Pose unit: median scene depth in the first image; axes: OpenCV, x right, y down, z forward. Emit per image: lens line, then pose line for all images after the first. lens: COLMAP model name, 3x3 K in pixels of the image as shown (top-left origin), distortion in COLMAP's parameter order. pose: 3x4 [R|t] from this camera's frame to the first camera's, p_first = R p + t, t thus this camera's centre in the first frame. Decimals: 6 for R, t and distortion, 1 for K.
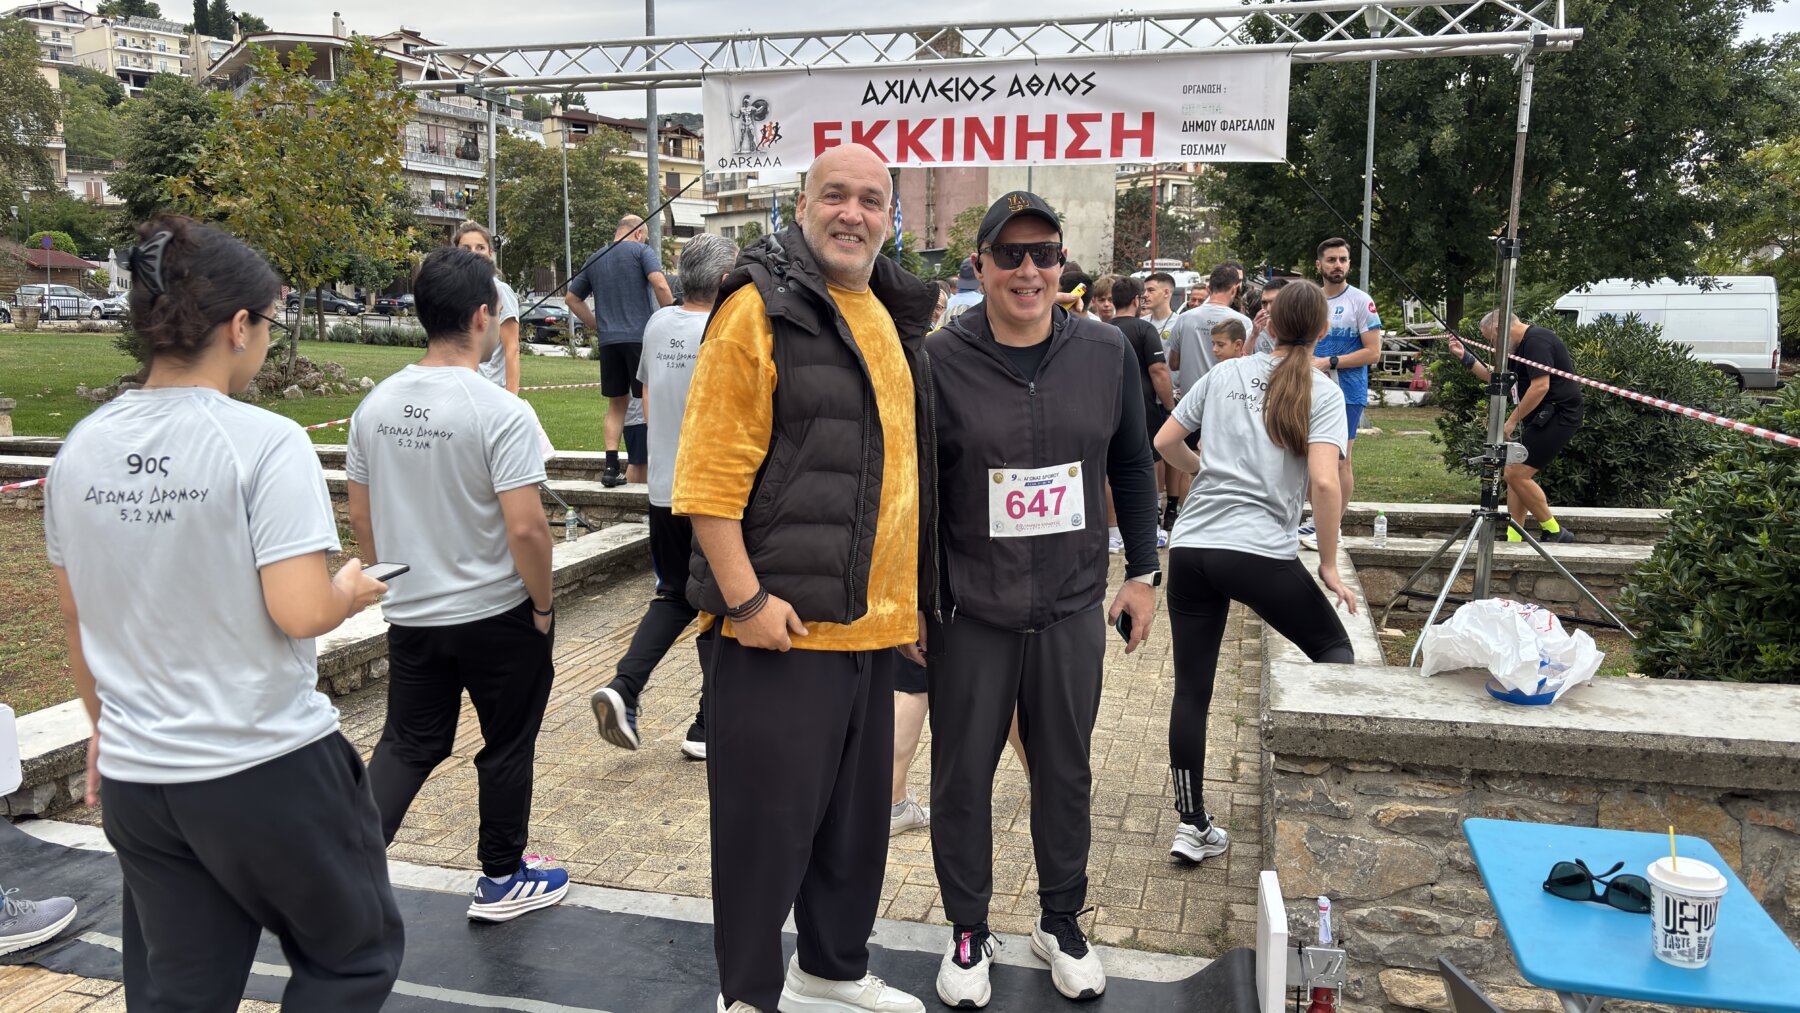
lens RADIAL K [[1368.1, 0, 925.7], [0, 1368.1, 500.4], [0, 0, 1]] dist [0.059783, -0.081953]
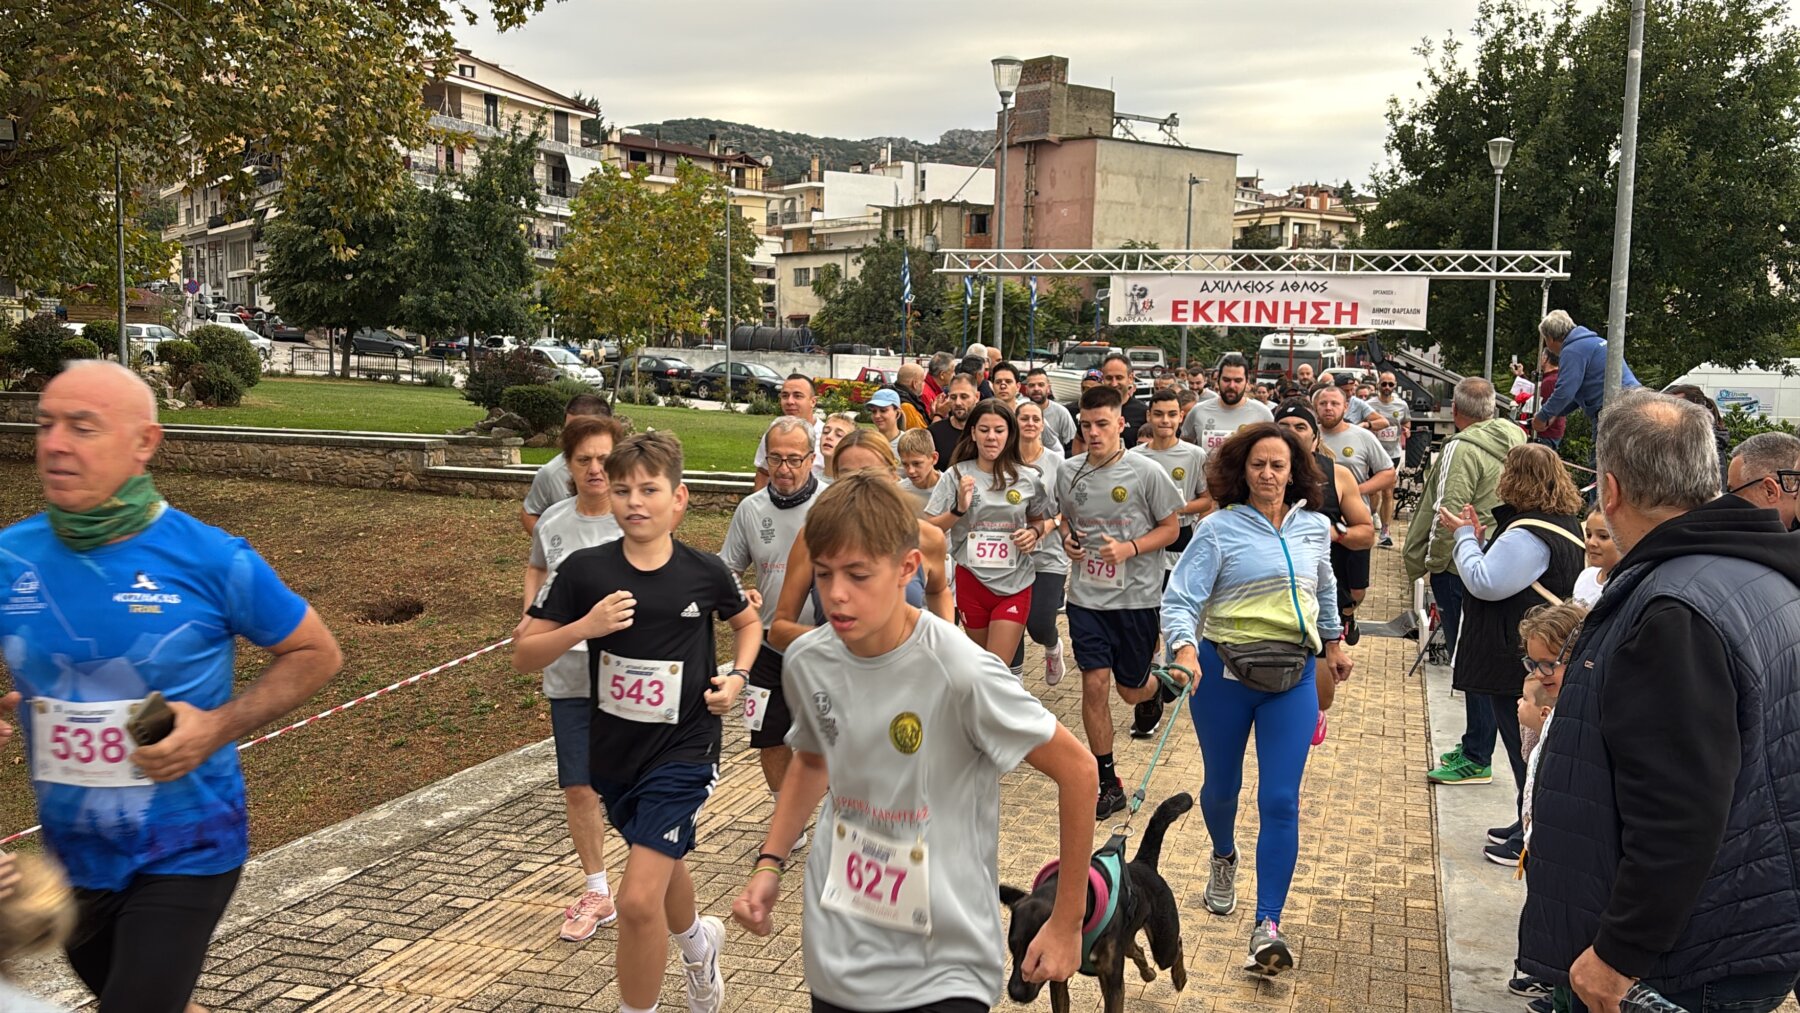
lens RADIAL K [[1746.7, 0, 901.8], [0, 1746.7, 512.5], [0, 0, 1]] dist [0.121681, -0.307727]
pose [[0.999283, 0.021931, -0.030869, -0.369377], [-0.023347, 0.998656, -0.046281, 0.136802], [0.029812, 0.046968, 0.998451, -1.398070]]
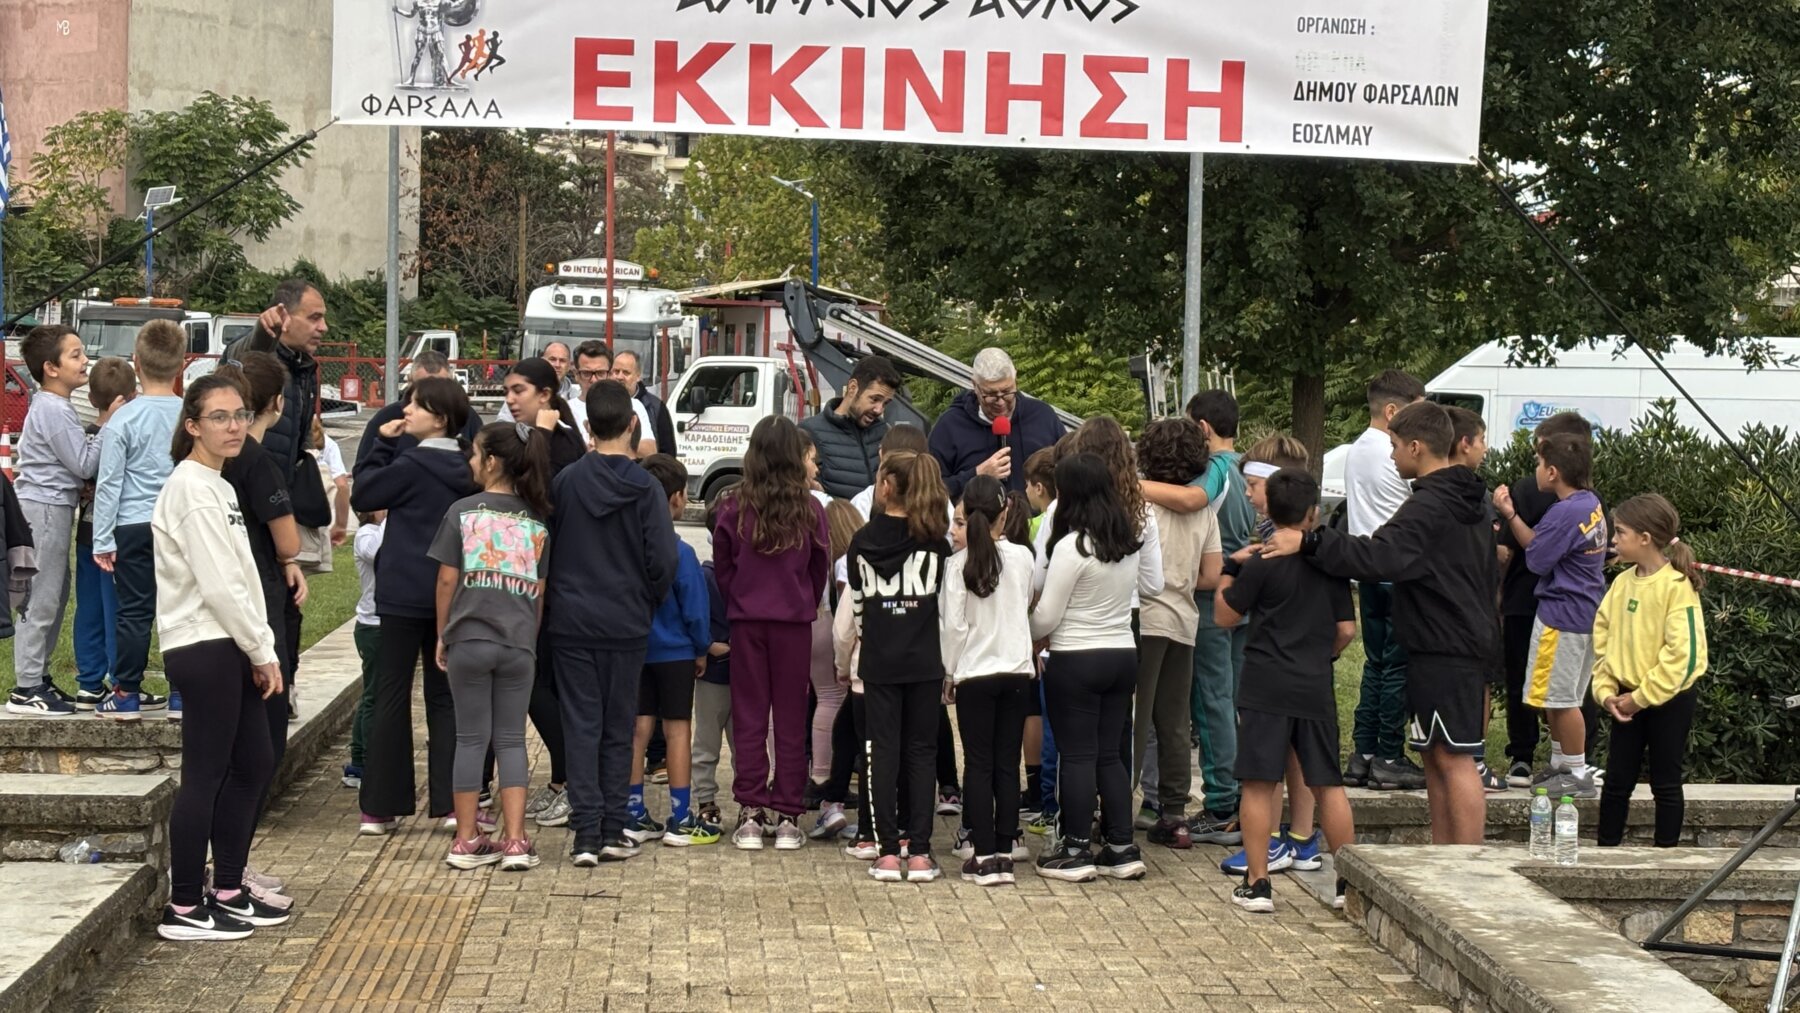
lens RADIAL K [[3187.0, 0, 910.5], [0, 3187.0, 503.5], [0, 0, 1]] dist [0.338717, -1.448229]
pose [[0.950223, 0.008700, 0.311450, -0.325439], [0.019906, 0.995873, -0.088552, 0.000715], [-0.310935, 0.090344, 0.946127, -0.131599]]
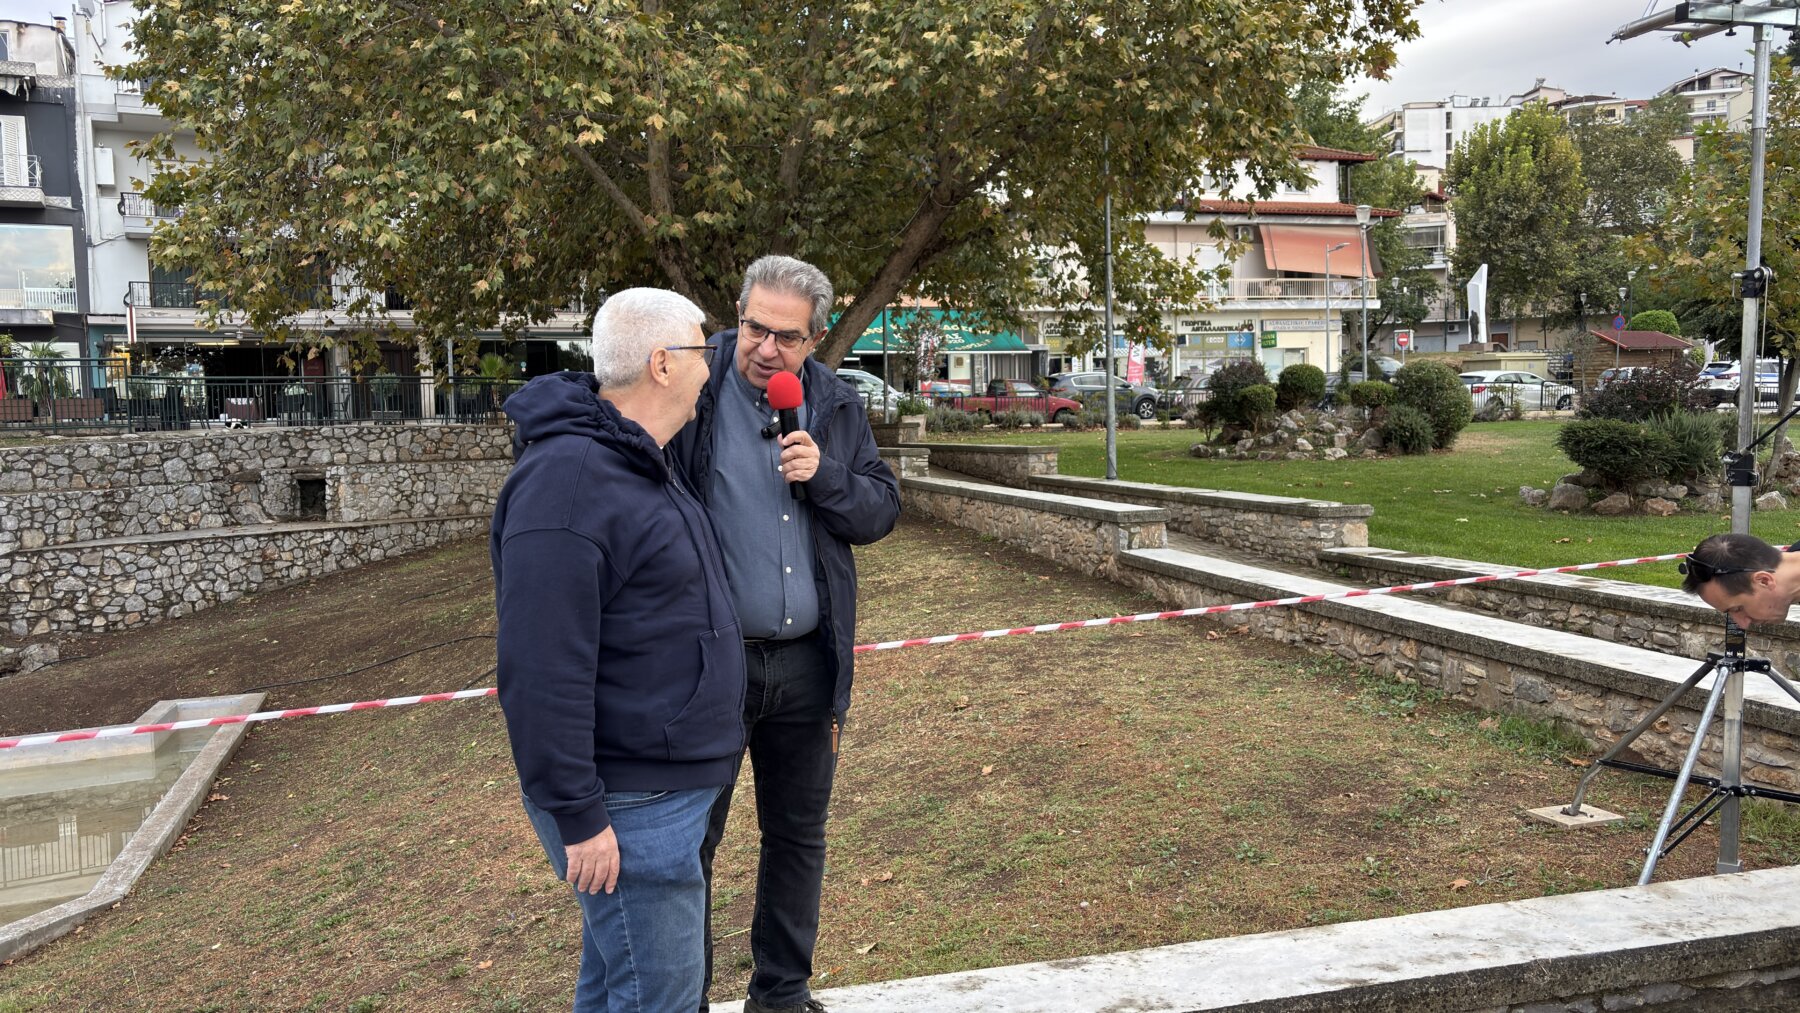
lens RADIAL K [[1469.3, 0, 900.0], [0, 1469.3, 506.5], [0, 0, 1]] dist [0.085095, -0.098403]
pose [[0.492903, 0.038942, -0.869212, 0.033158], [-0.089601, 0.995959, -0.006189, -0.069981], [0.865458, 0.080932, 0.494401, 0.468156]]
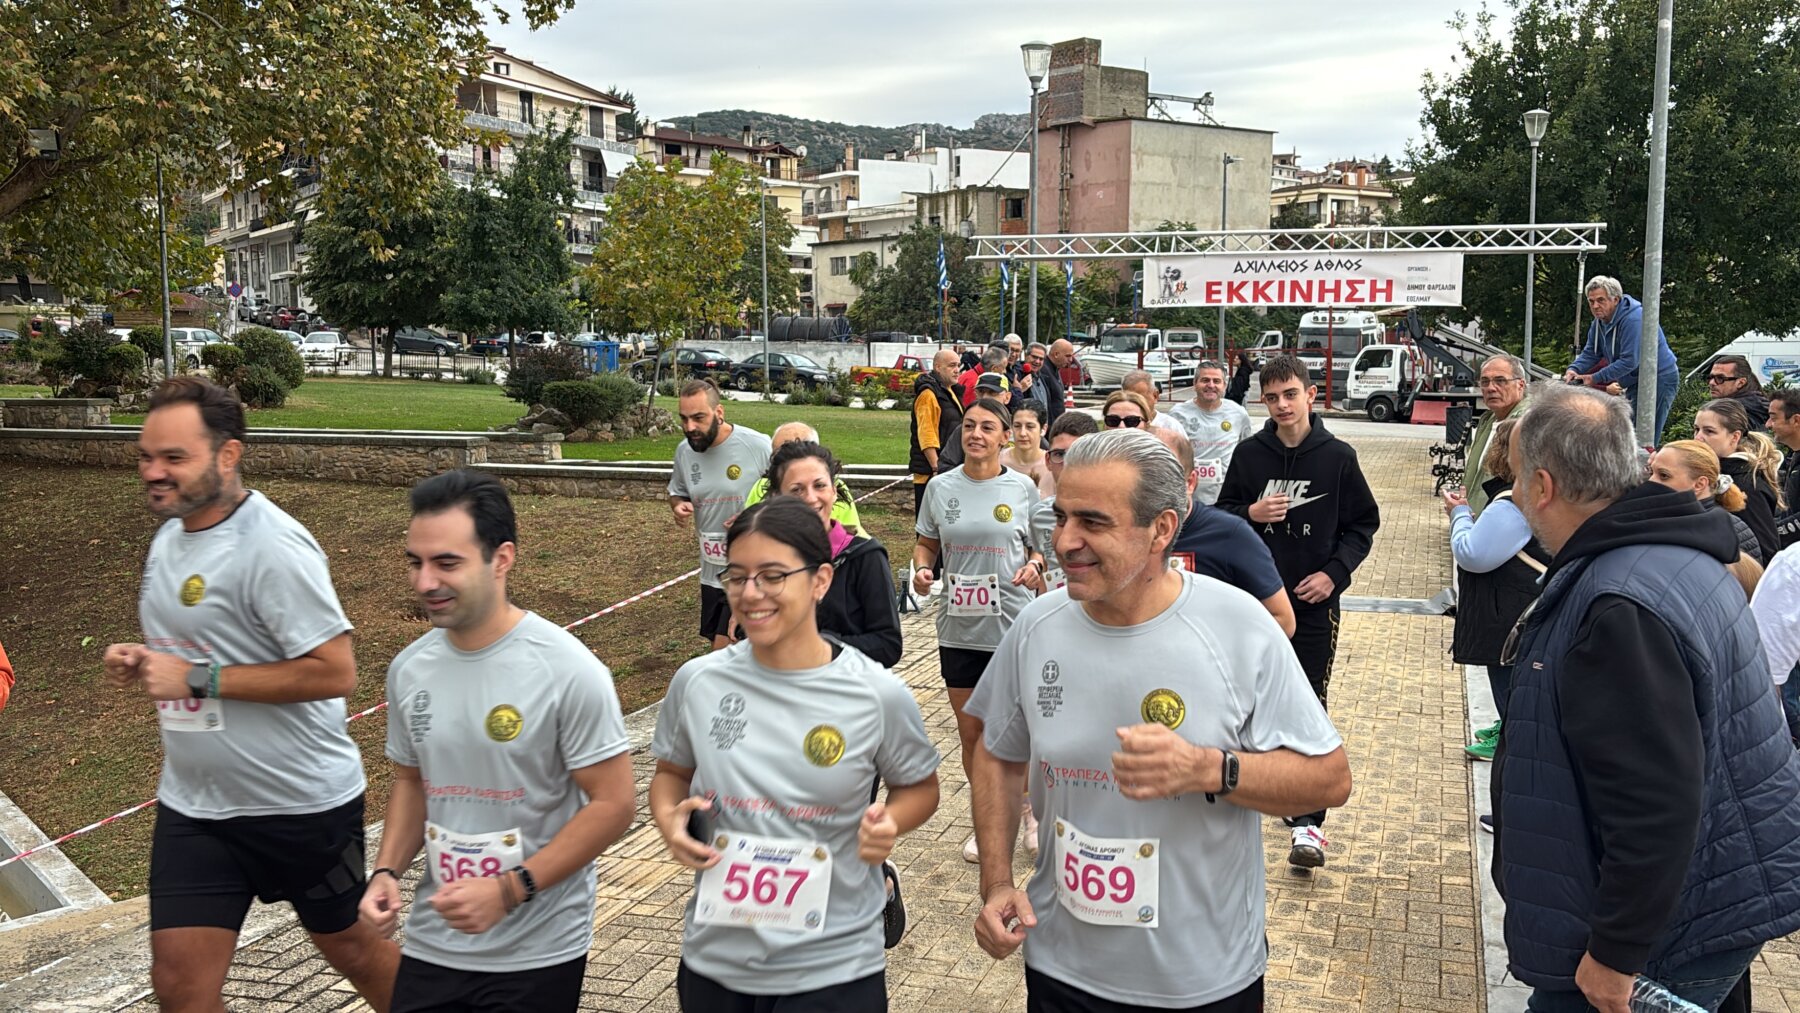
lens RADIAL K [[1744.9, 0, 907.1], [0, 1744.9, 507.9], [0, 0, 1]] dist [0.140017, -0.397431]
pose [[0.998644, 0.001497, -0.052029, -0.362632], [-0.003635, 0.999152, -0.041016, 0.135809], [0.051923, 0.041150, 0.997803, -1.405718]]
